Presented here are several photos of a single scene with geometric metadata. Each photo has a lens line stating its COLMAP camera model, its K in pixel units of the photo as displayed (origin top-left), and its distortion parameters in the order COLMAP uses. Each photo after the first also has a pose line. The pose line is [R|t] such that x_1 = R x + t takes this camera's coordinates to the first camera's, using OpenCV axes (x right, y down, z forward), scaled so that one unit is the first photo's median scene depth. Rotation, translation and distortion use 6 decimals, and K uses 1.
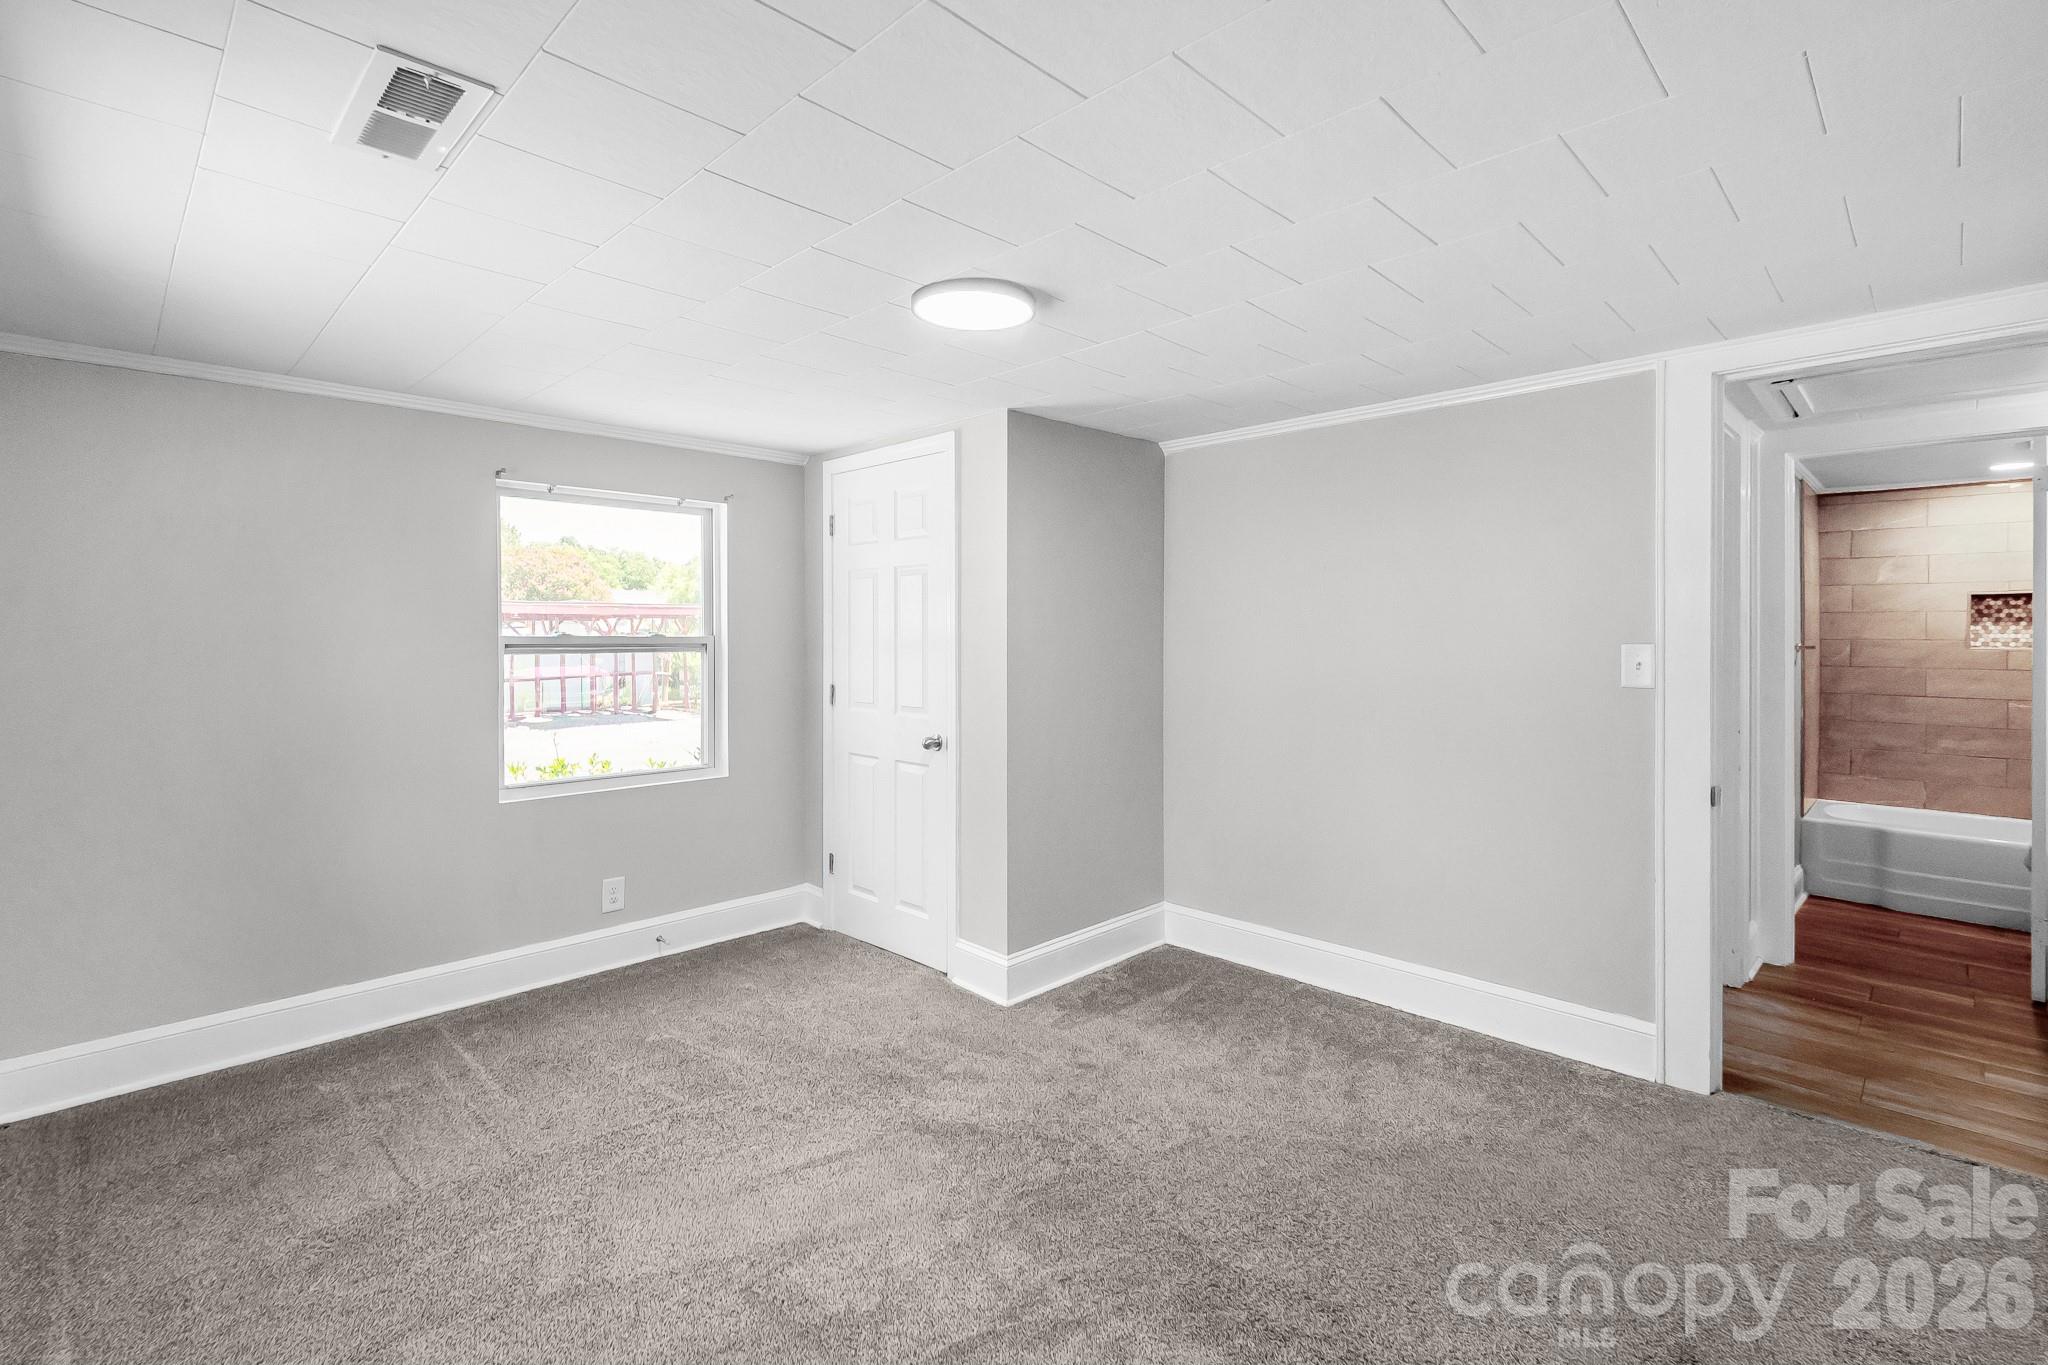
lens RADIAL K [[930.1, 0, 1047.1], [0, 930.1, 632.2], [0, 0, 1]] dist [0.003262, 0.000014]
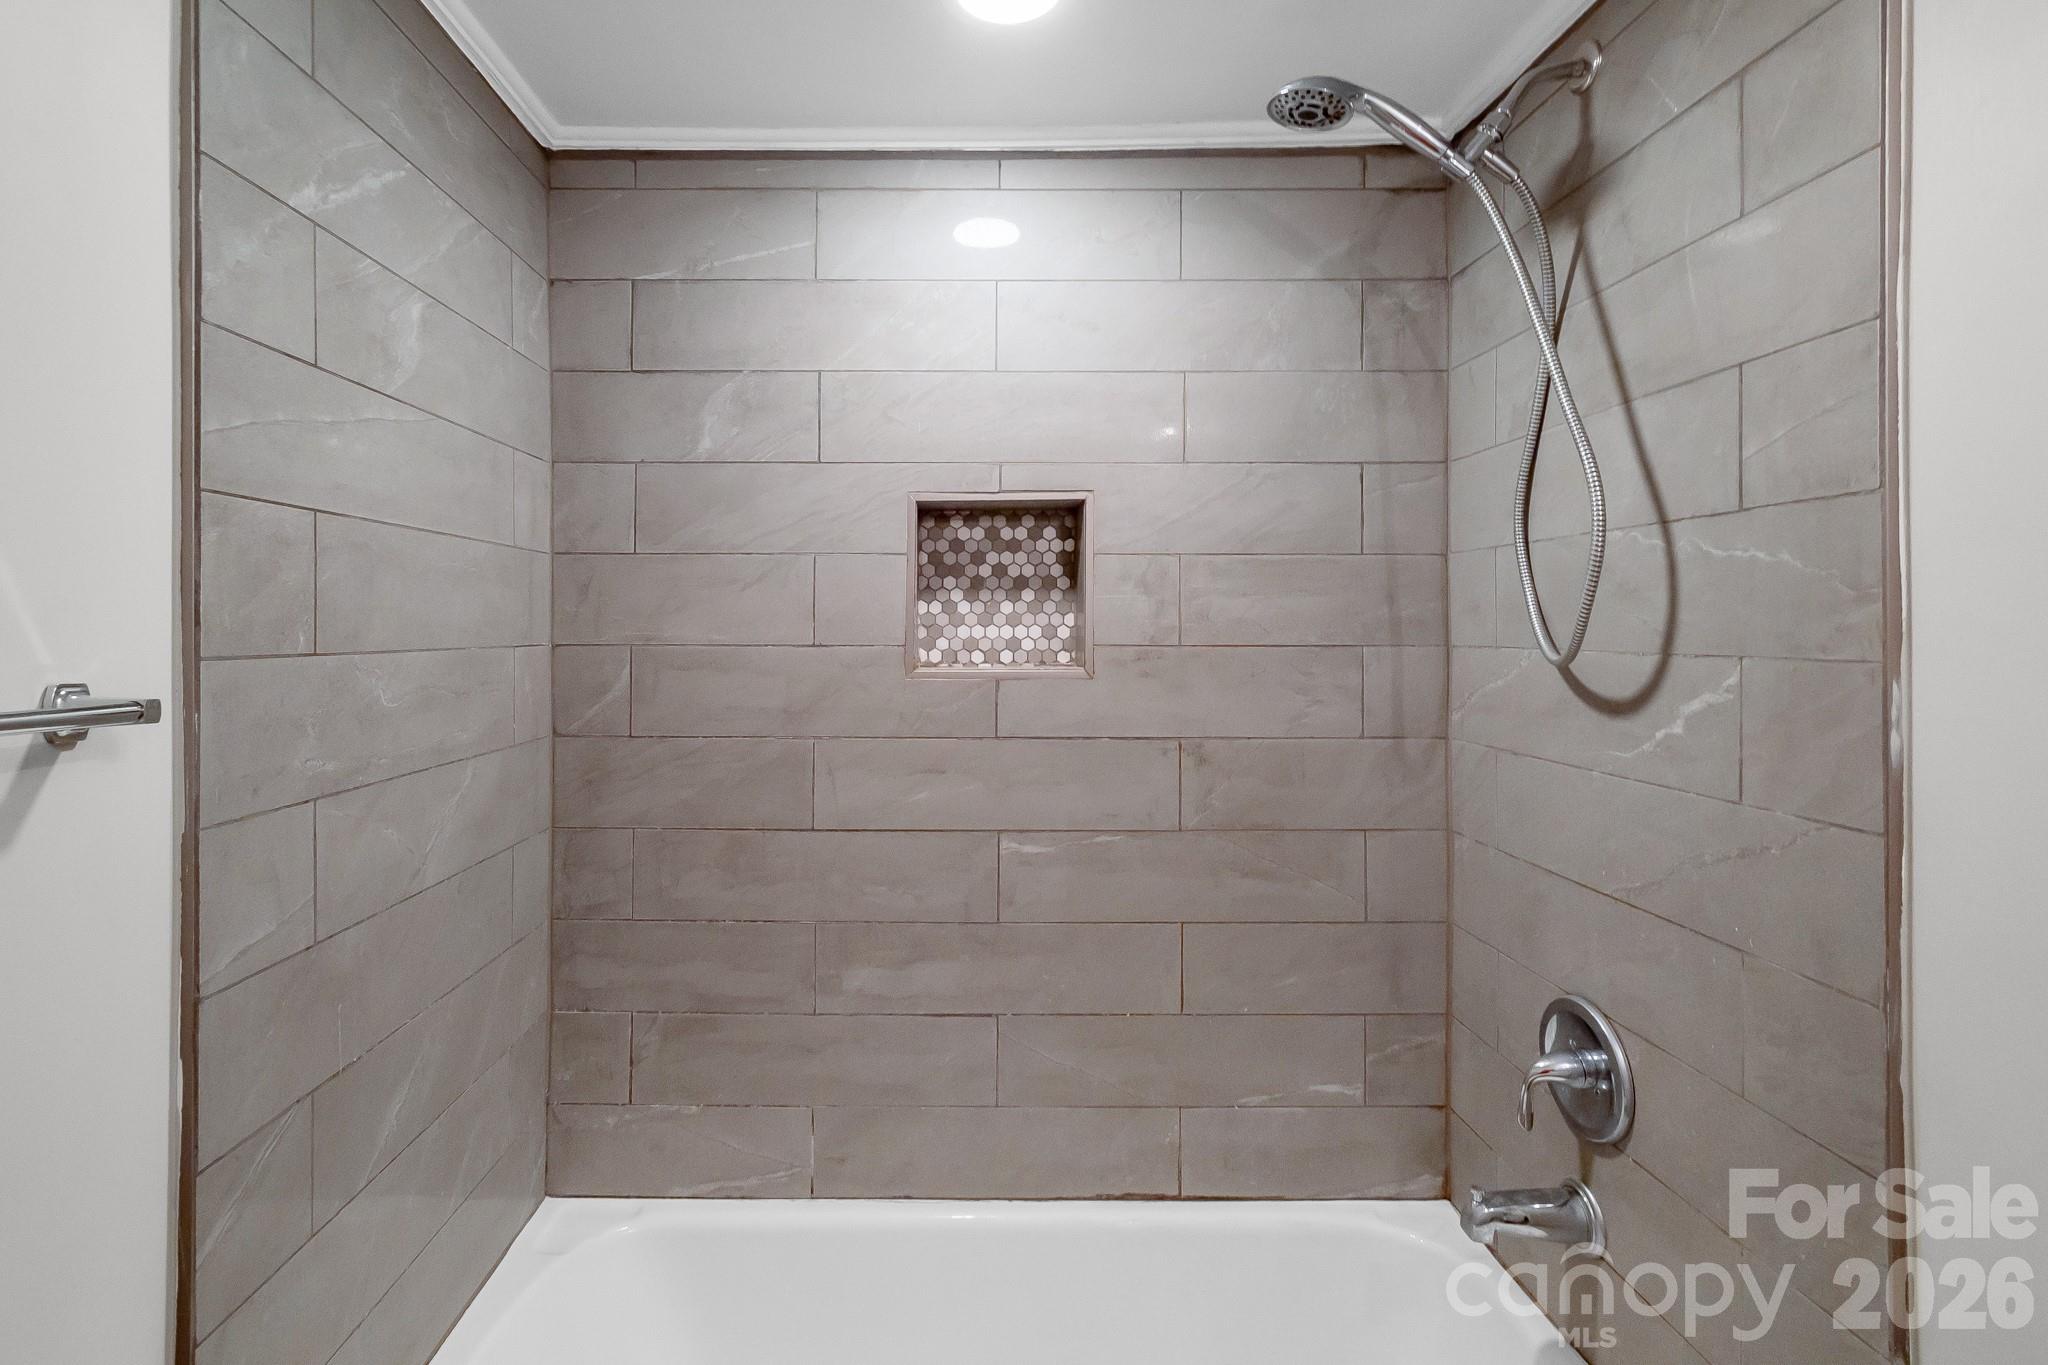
lens RADIAL K [[926.1, 0, 968.6], [0, 926.1, 626.5], [0, 0, 1]] dist [0.007639, -0.001033]
pose [[0.706219, 0.001850, 0.707991, 0.764443], [0.003348, 0.999977, -0.005953, 0.003857], [-0.707986, 0.006574, 0.706196, 0.750350]]
